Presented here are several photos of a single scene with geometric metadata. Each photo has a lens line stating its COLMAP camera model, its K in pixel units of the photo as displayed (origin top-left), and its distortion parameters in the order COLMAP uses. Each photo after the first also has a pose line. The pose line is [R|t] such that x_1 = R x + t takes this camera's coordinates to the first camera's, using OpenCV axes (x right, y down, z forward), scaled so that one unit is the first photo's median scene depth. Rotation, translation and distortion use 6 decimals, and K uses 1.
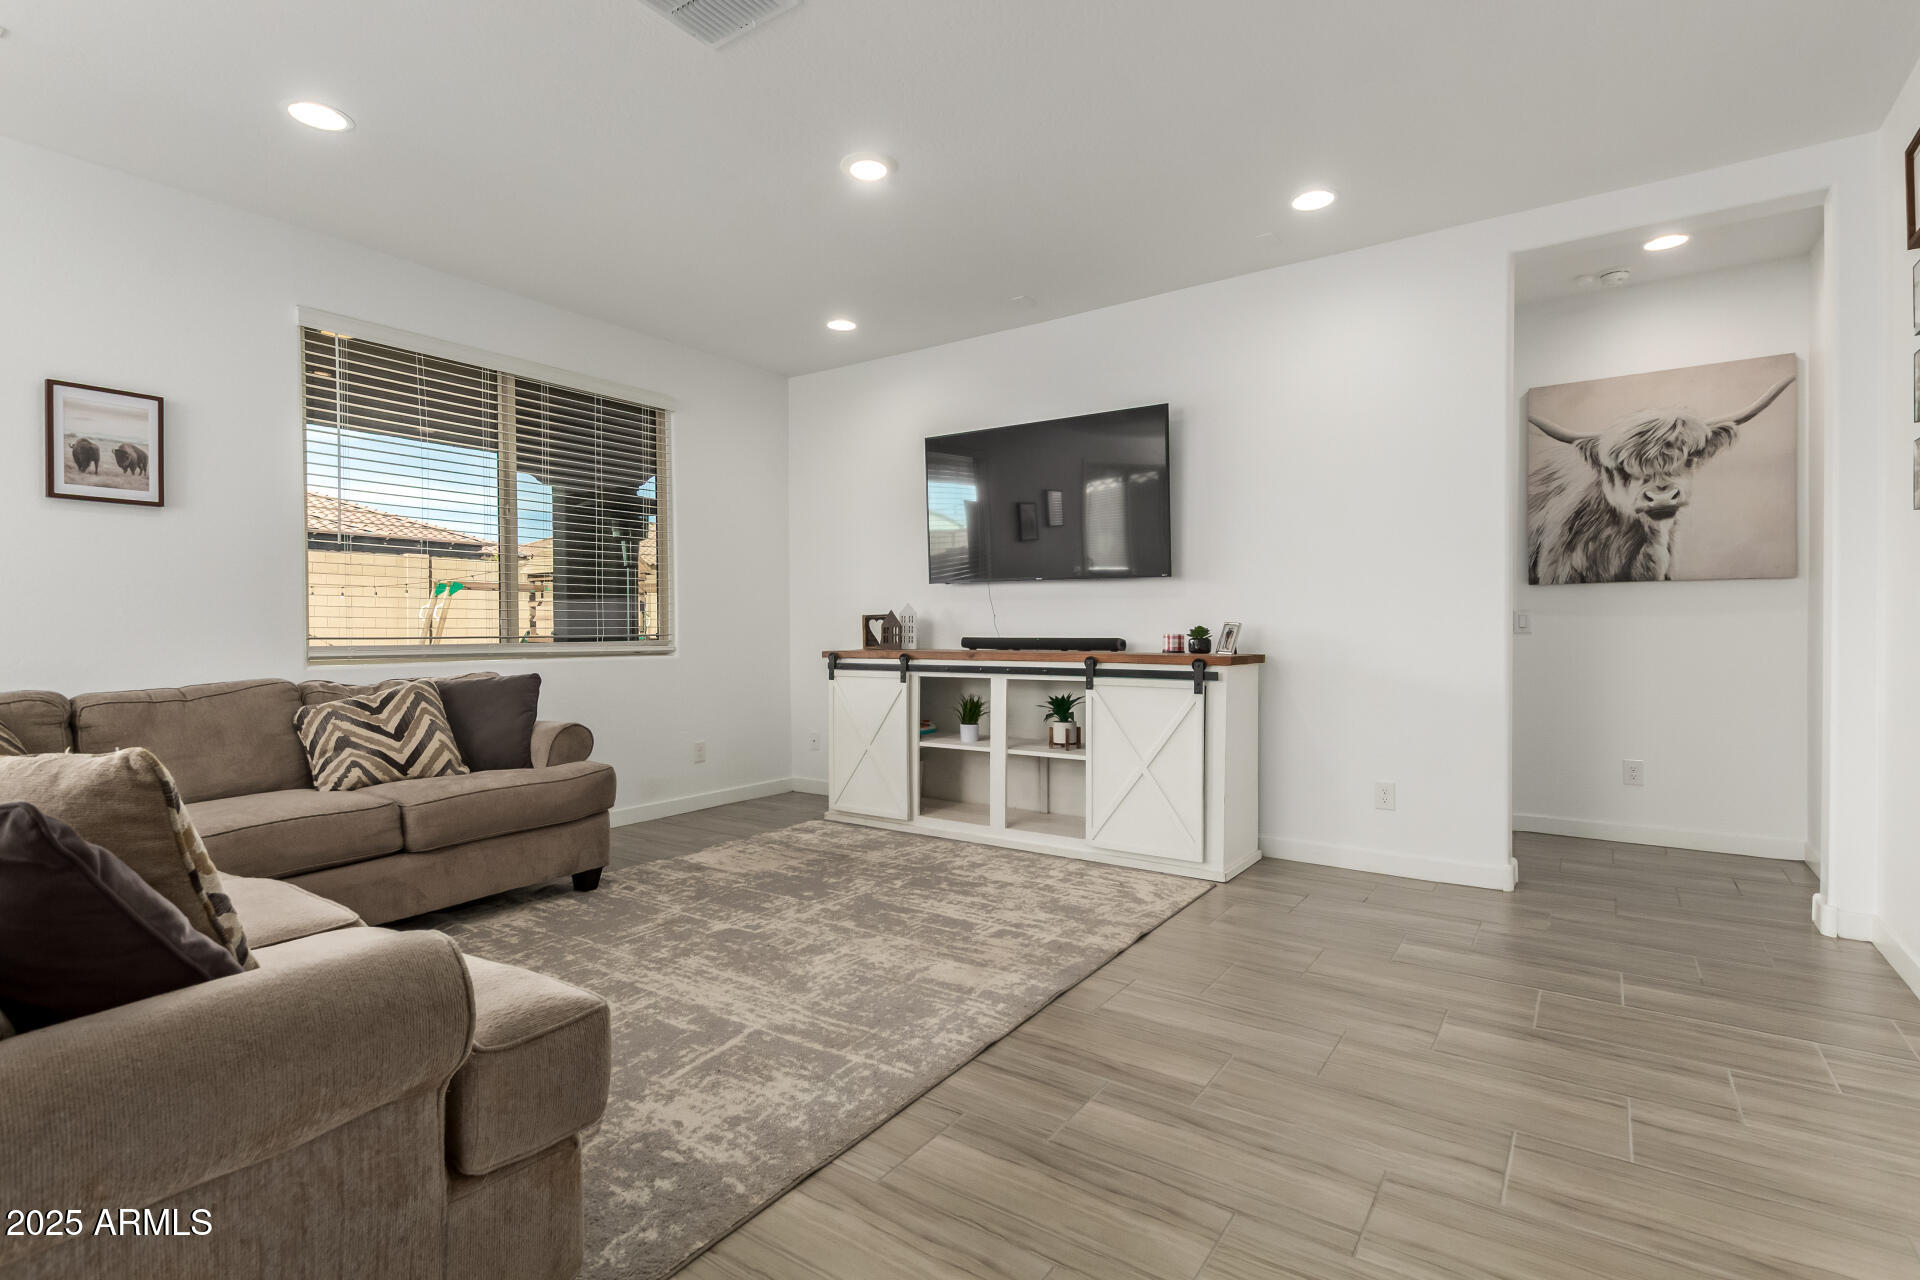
lens RADIAL K [[899.6, 0, 962.9], [0, 899.6, 633.8], [0, 0, 1]] dist [0.012106, -0.003205]
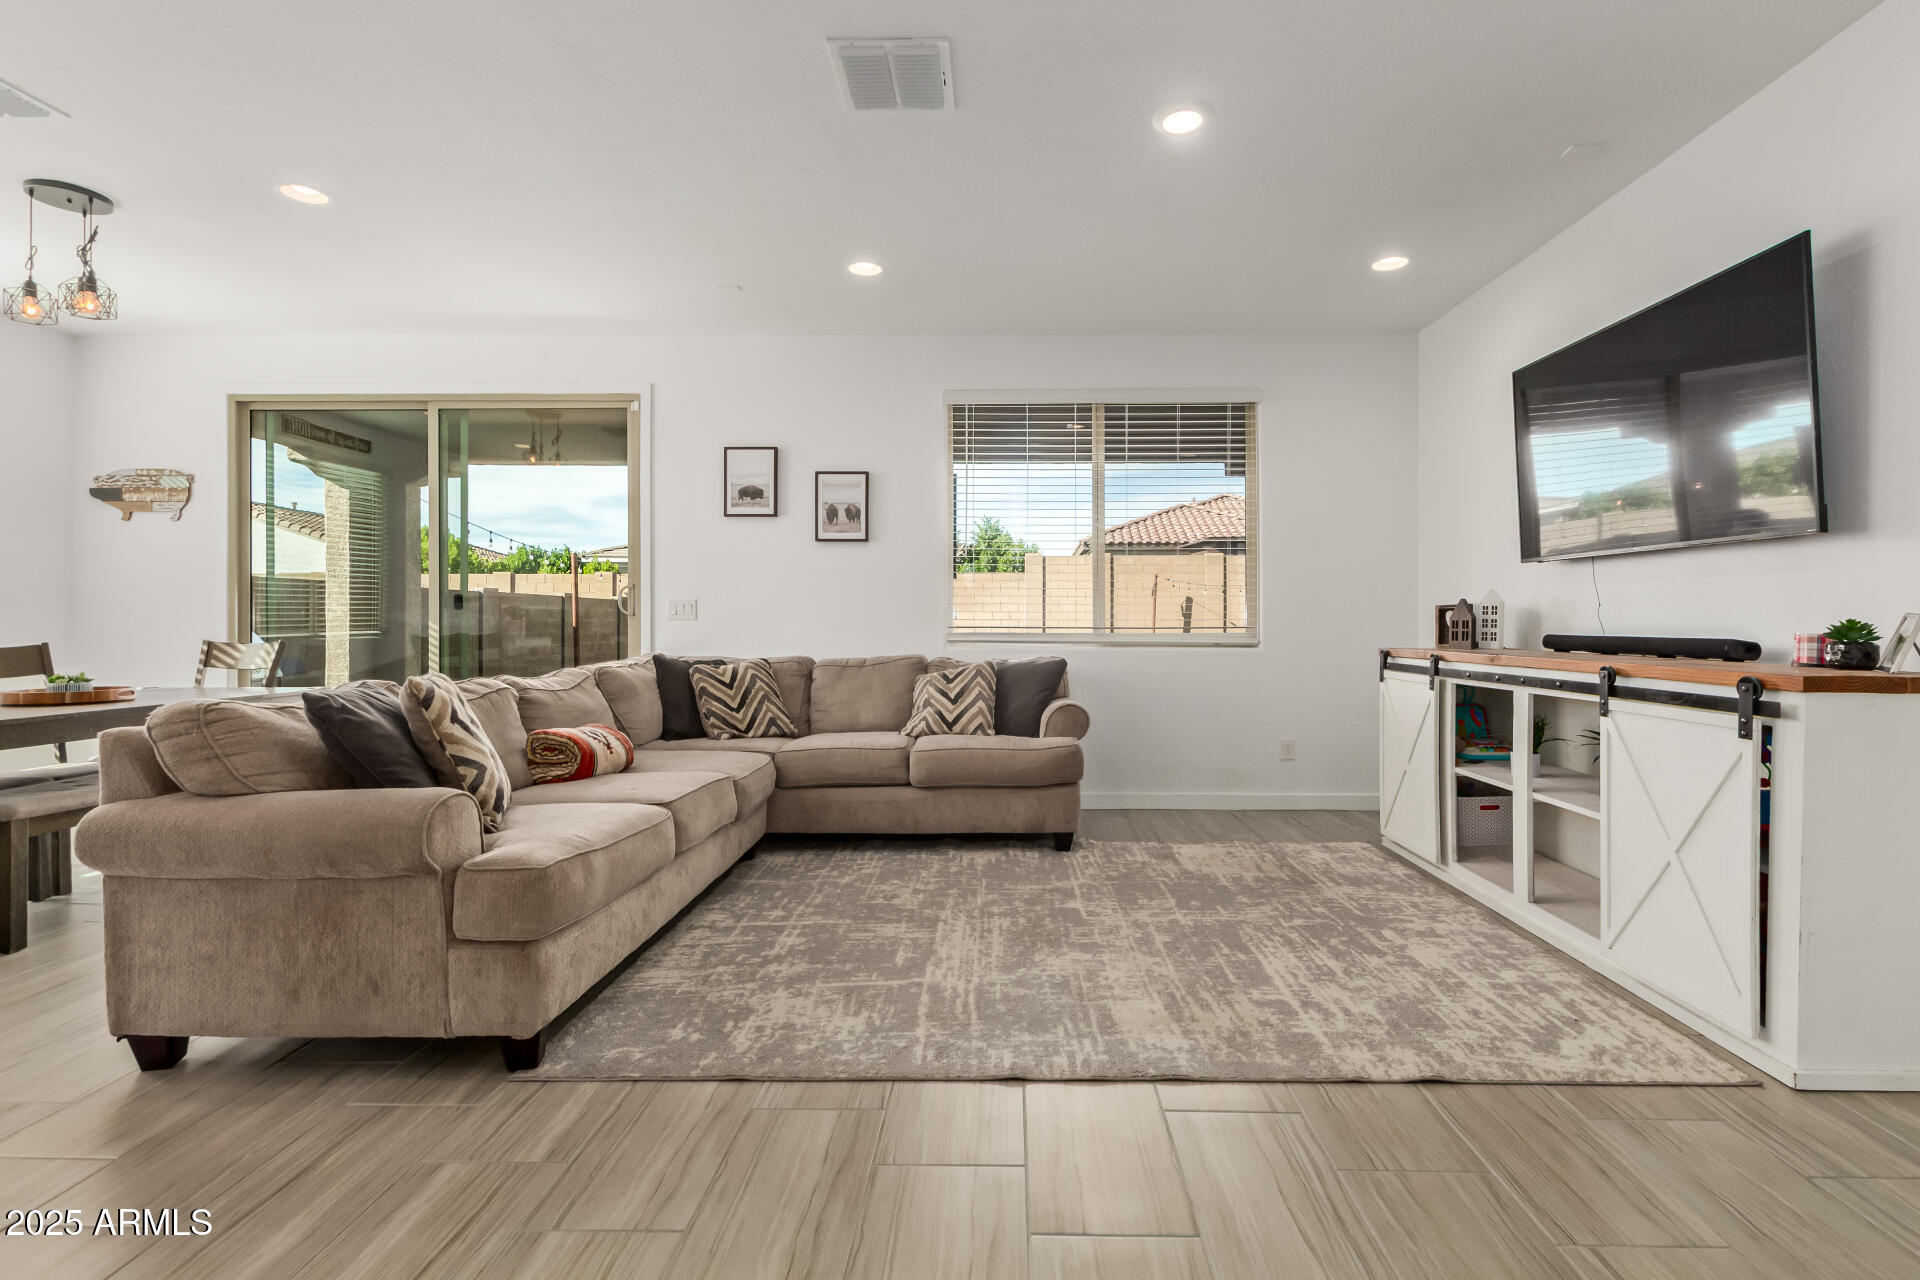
lens RADIAL K [[899.6, 0, 984.9], [0, 899.6, 615.5], [0, 0, 1]] dist [0.012106, -0.003205]
pose [[0.557721, -0.001415, -0.830027, 0.504069], [-0.008003, 0.999943, -0.007082, -0.003627], [0.829990, 0.010592, 0.557678, 0.300927]]
